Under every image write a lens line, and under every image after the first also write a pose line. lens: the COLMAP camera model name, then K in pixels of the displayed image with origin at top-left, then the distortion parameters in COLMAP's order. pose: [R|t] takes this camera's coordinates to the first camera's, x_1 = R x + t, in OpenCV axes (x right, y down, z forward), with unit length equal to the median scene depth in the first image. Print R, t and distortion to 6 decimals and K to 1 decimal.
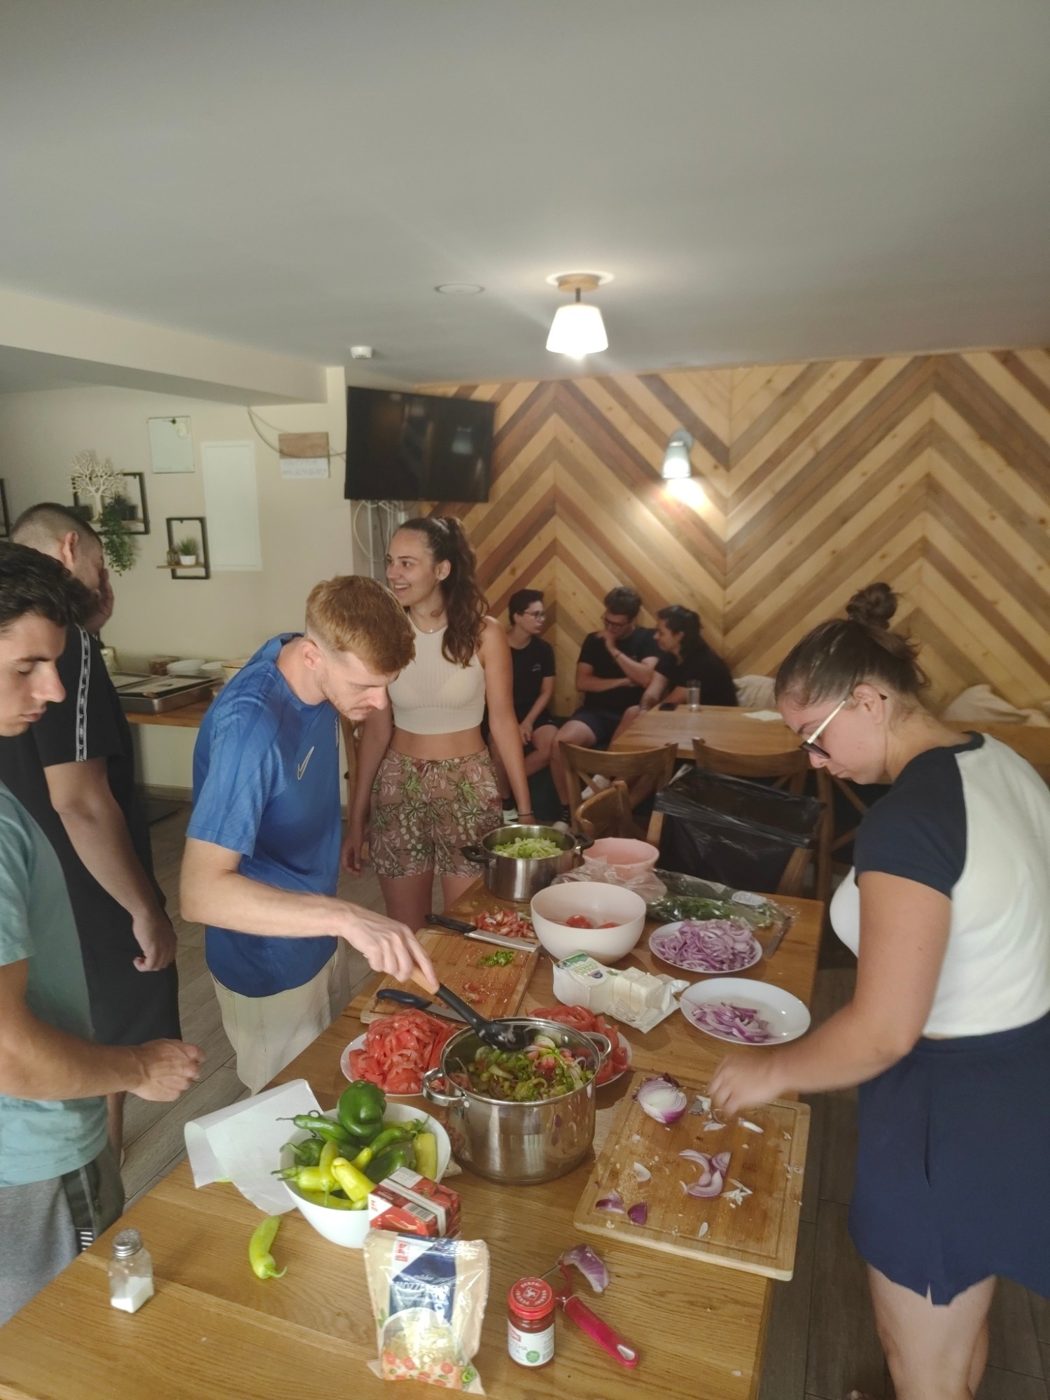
lens RADIAL K [[943.3, 0, 512.9], [0, 943.3, 706.3], [0, 0, 1]] dist [0.016187, -0.026081]
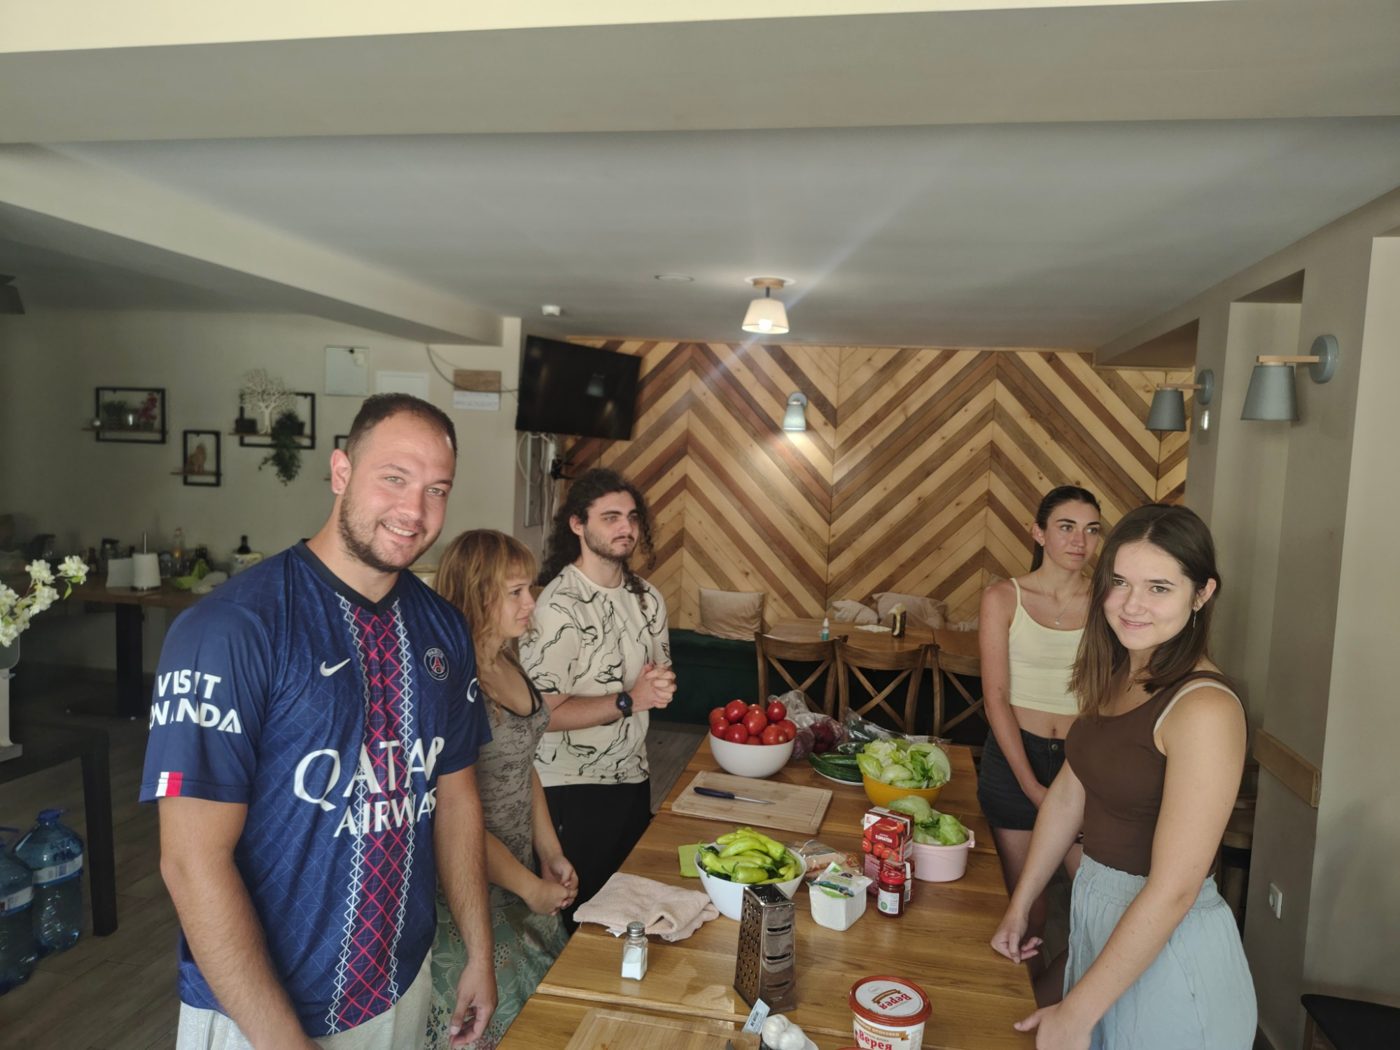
lens RADIAL K [[943.3, 0, 712.6], [0, 943.3, 527.1], [0, 0, 1]] dist [0.016187, -0.026081]
pose [[0.982260, 0.047153, 0.181501, -0.140895], [-0.024372, 0.991762, -0.125758, 0.033349], [-0.185936, 0.119103, 0.975317, -0.137428]]
